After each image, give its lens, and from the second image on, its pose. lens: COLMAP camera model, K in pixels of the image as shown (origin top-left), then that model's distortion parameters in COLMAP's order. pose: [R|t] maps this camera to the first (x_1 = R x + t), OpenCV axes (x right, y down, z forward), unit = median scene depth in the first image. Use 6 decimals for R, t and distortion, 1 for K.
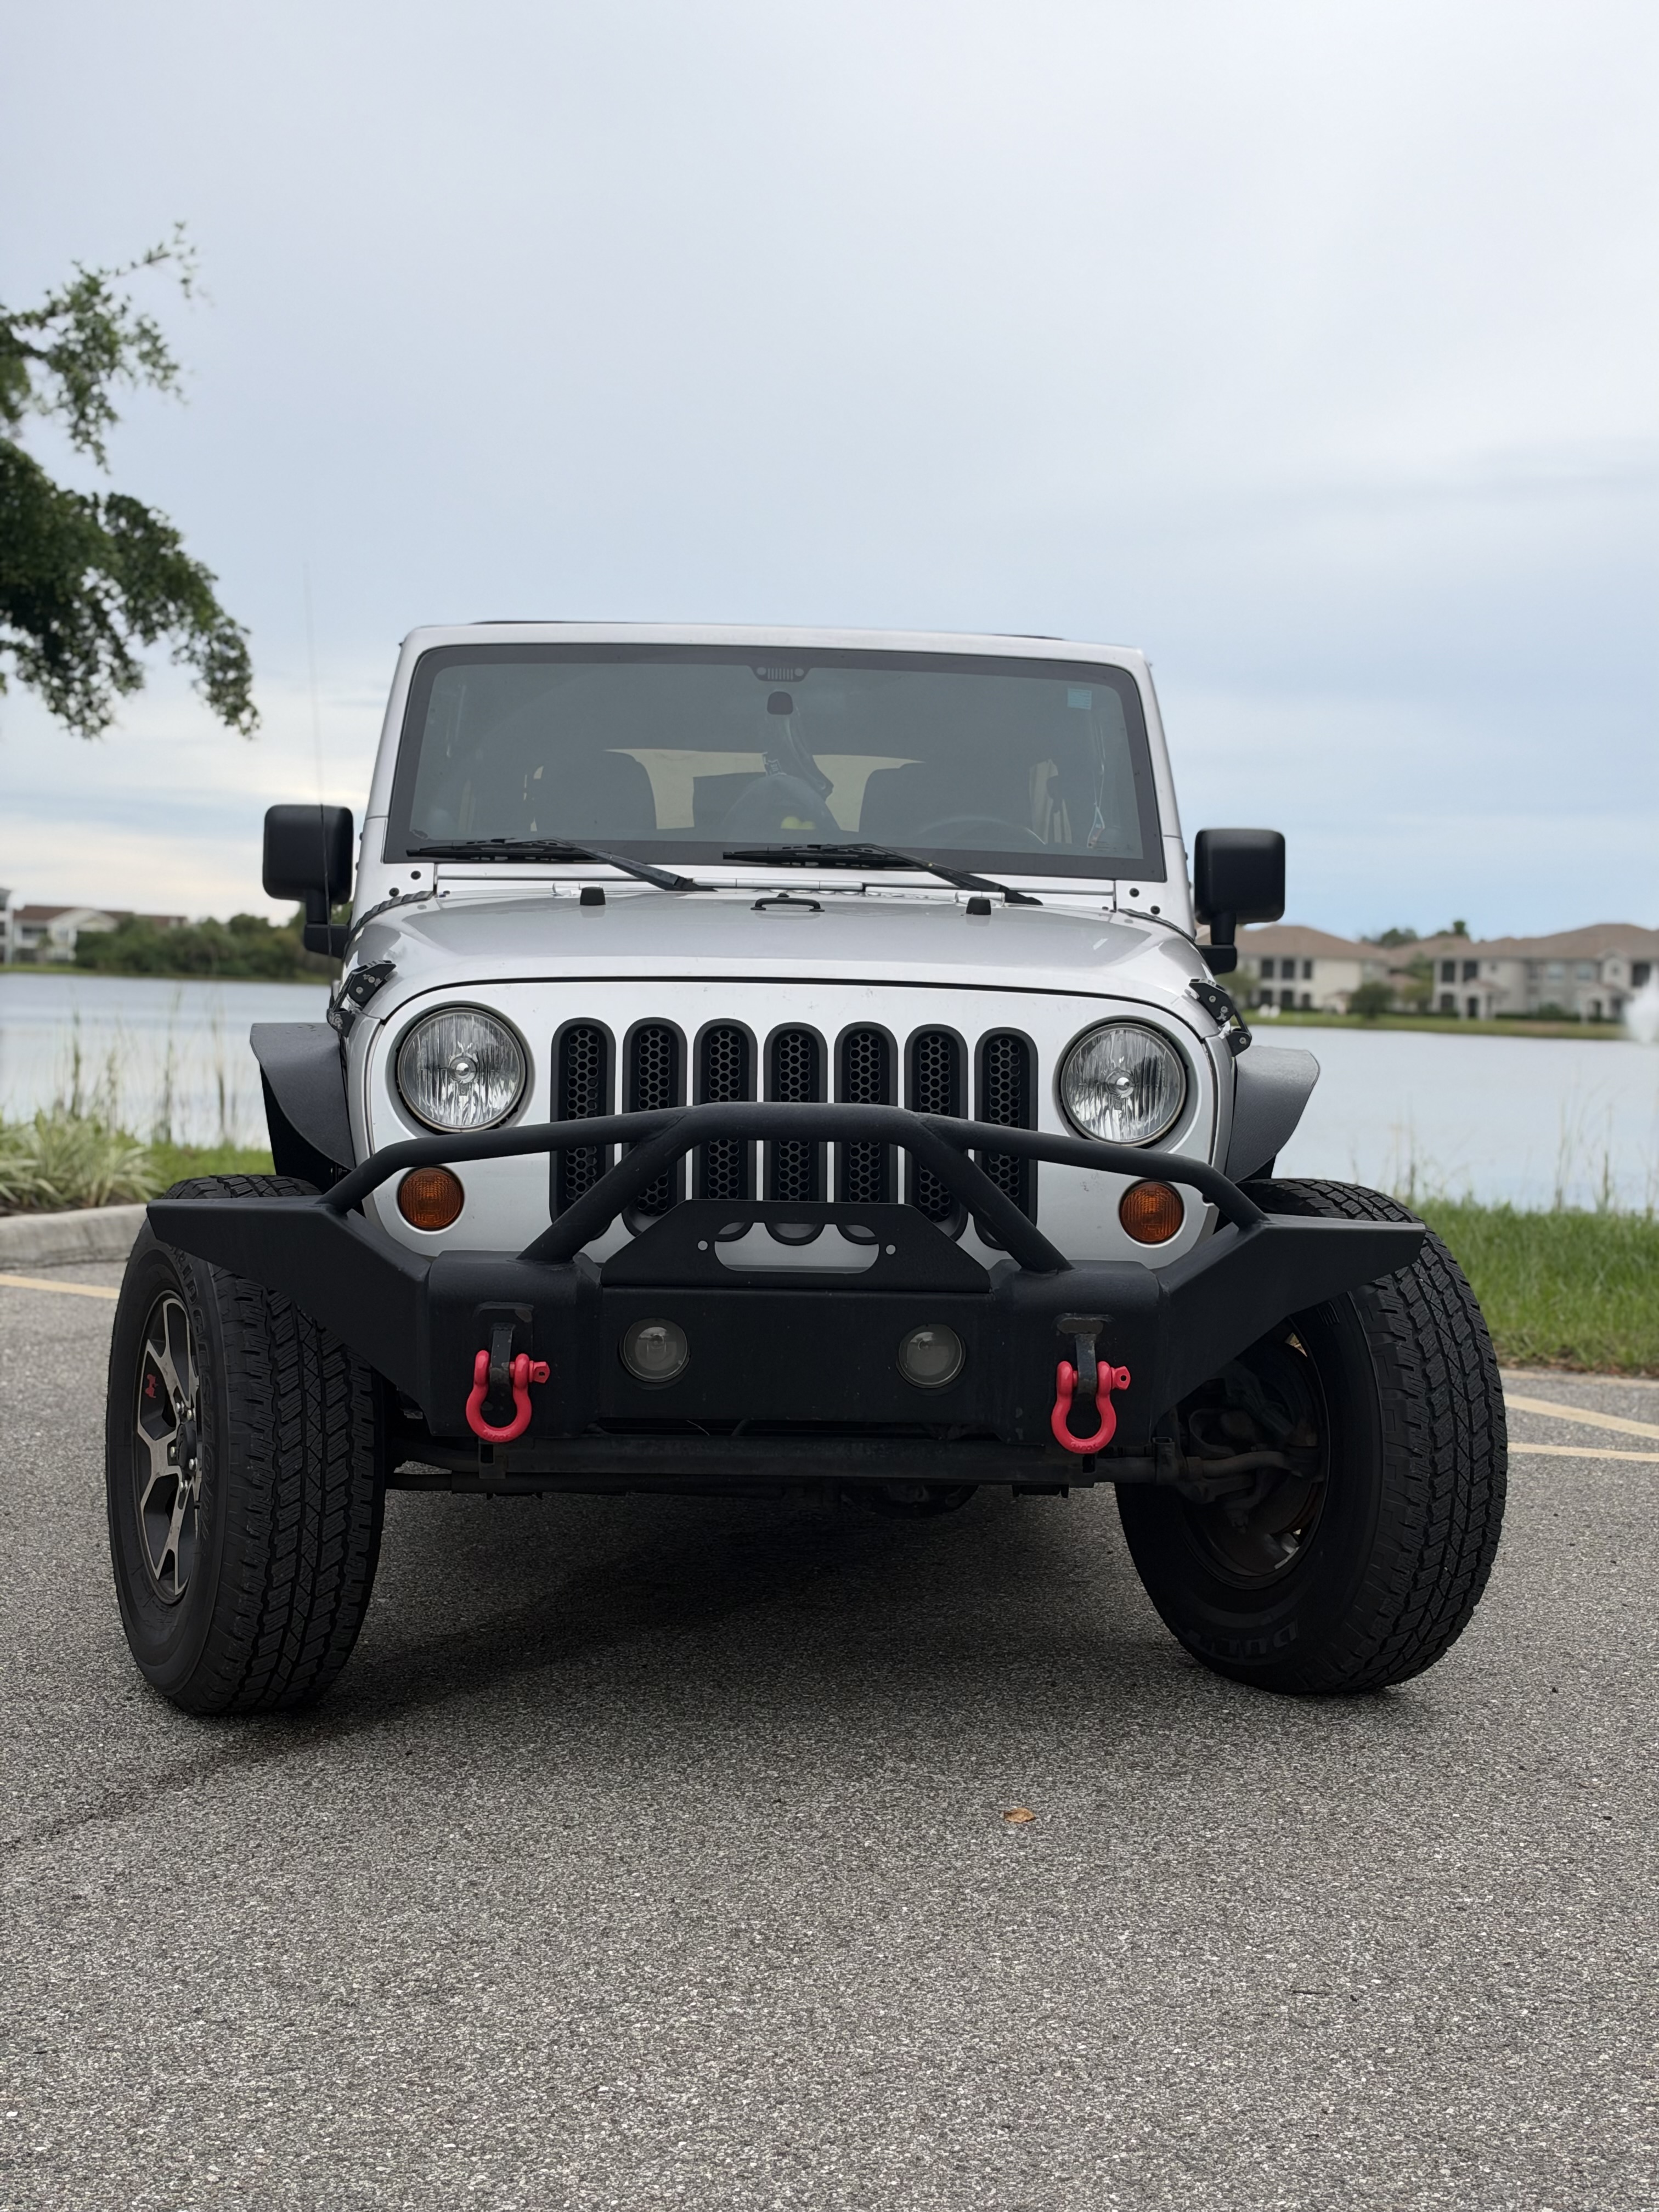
lens RADIAL K [[3128.7, 0, 836.8], [0, 3128.7, 1119.2], [0, 0, 1]] dist [0.262889, 0.000000]
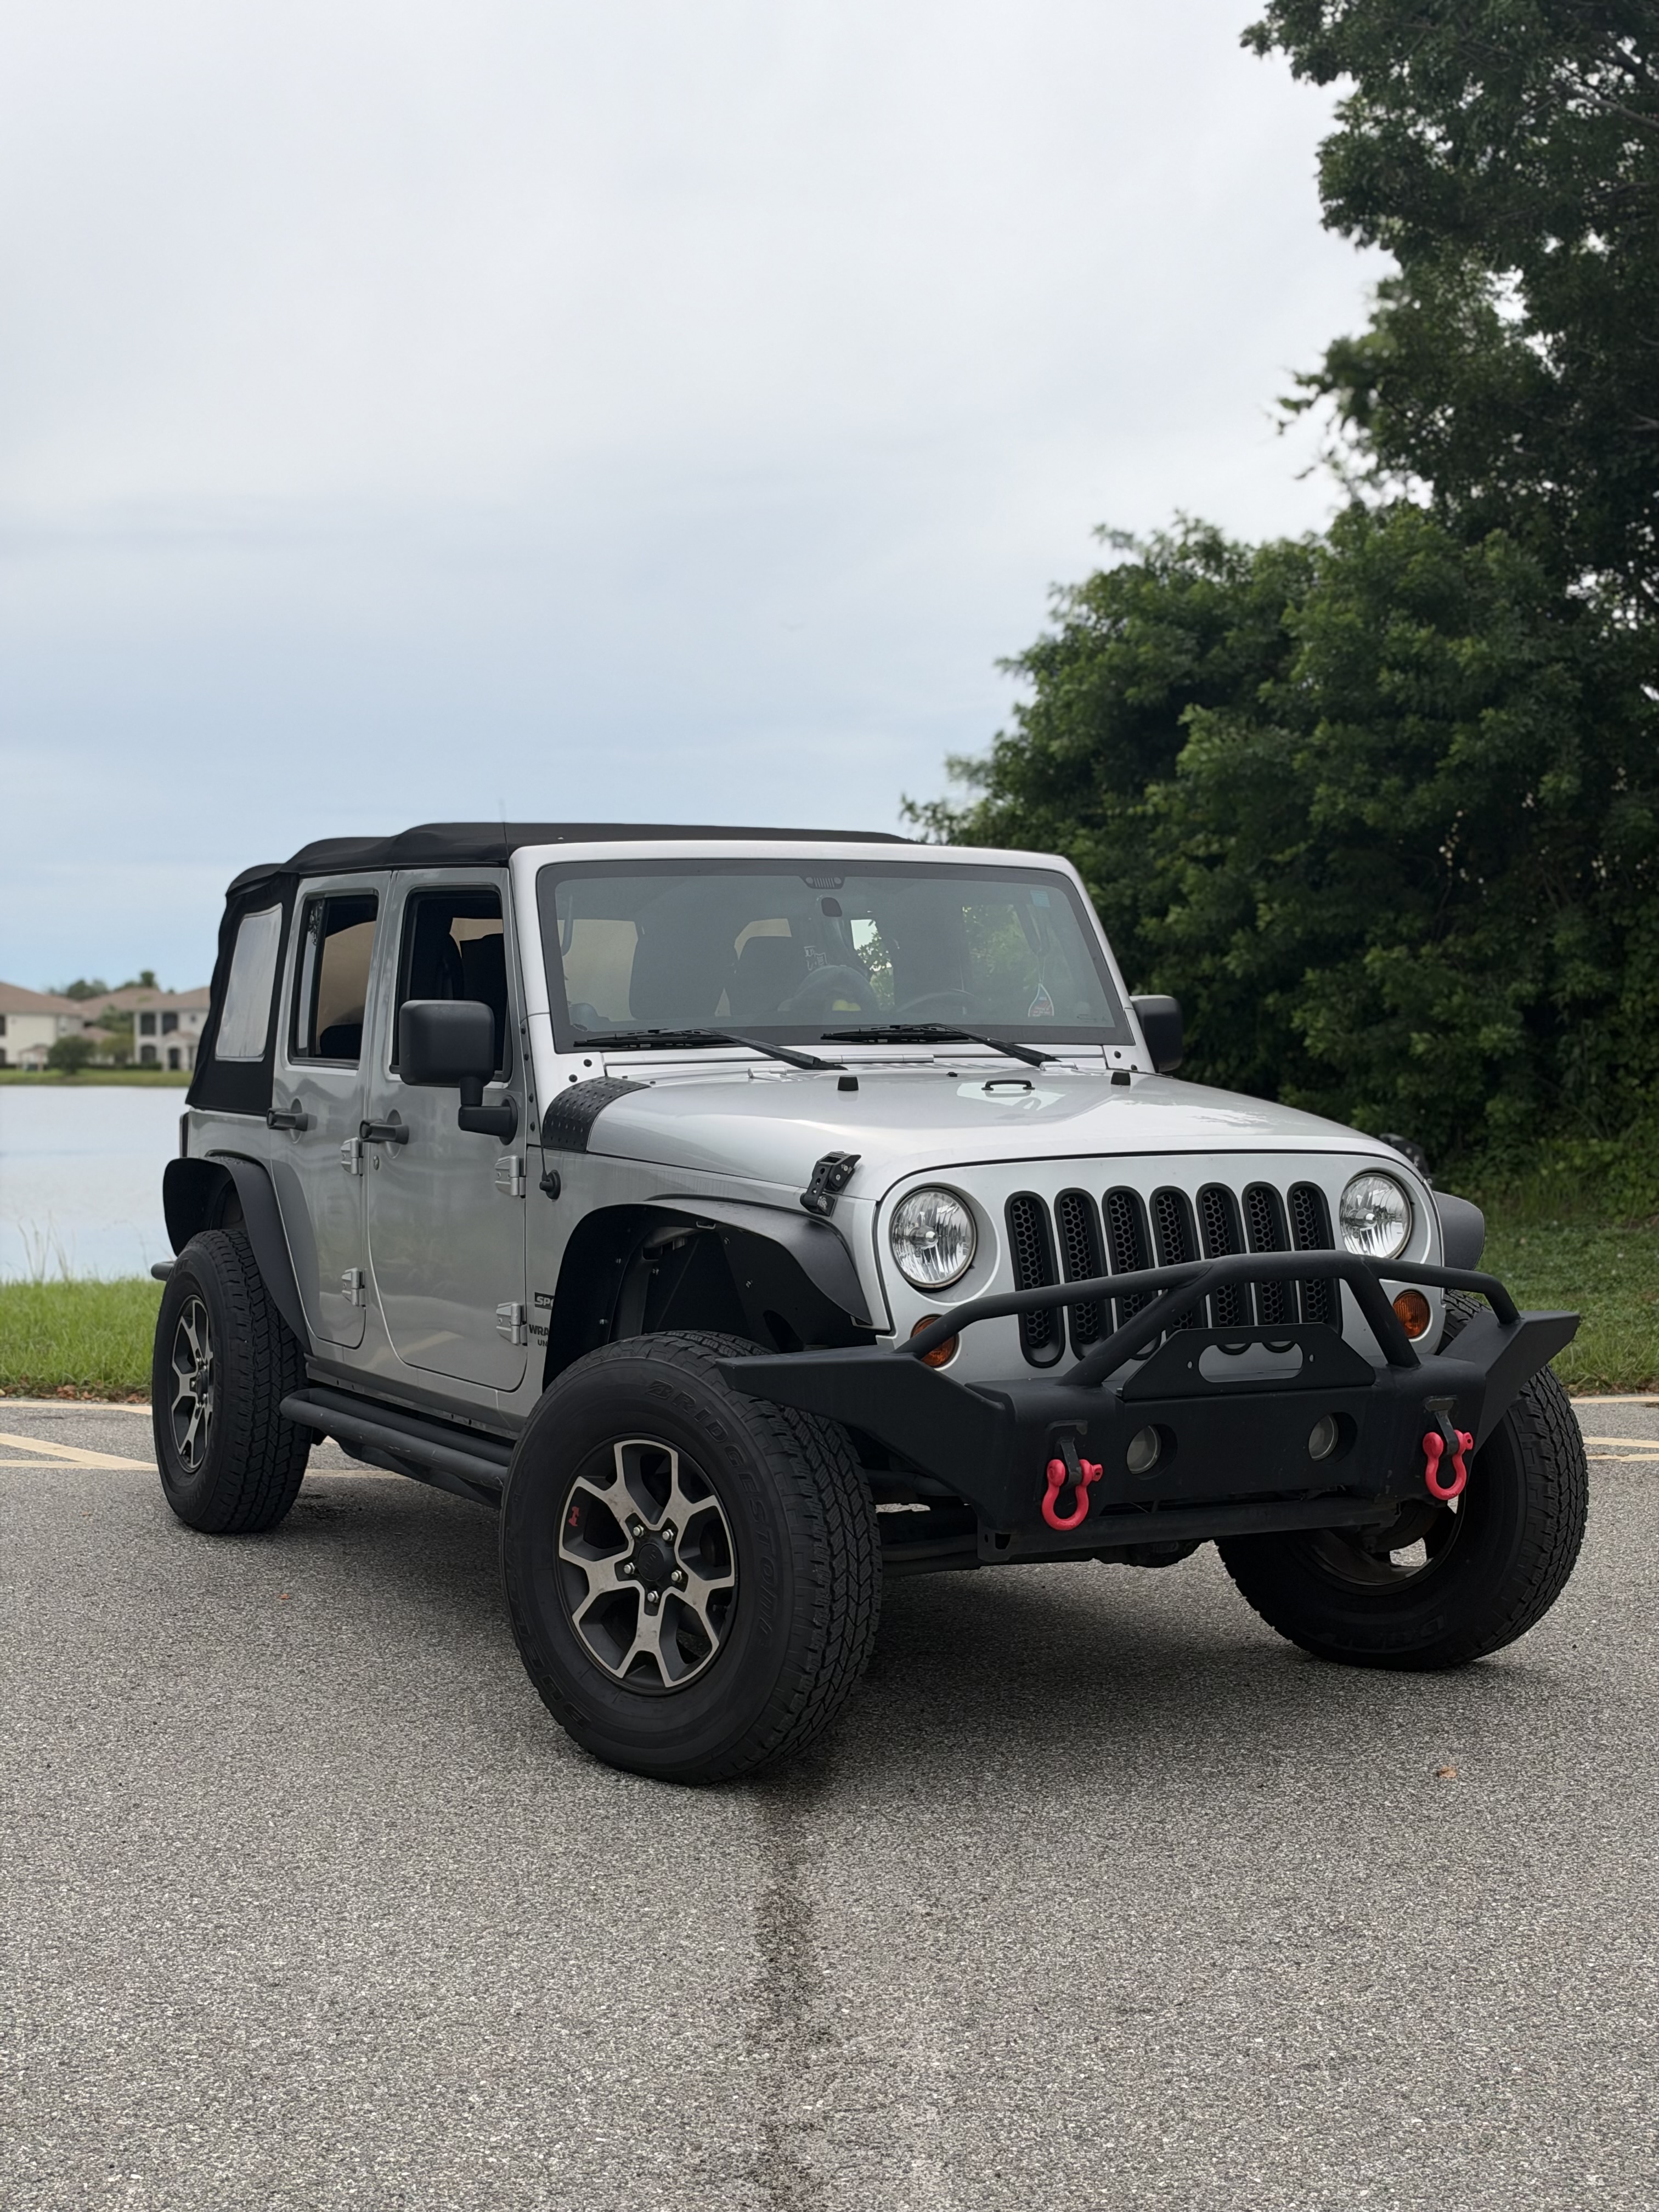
lens RADIAL K [[3128.7, 0, 841.7], [0, 3128.7, 1110.2], [0, 0, 1]] dist [0.262889, 0.000000]
pose [[0.913103, -0.043506, 0.405401, -0.517033], [0.050704, 0.998689, -0.007026, -0.046850], [-0.404564, 0.026971, 0.914112, -0.100900]]
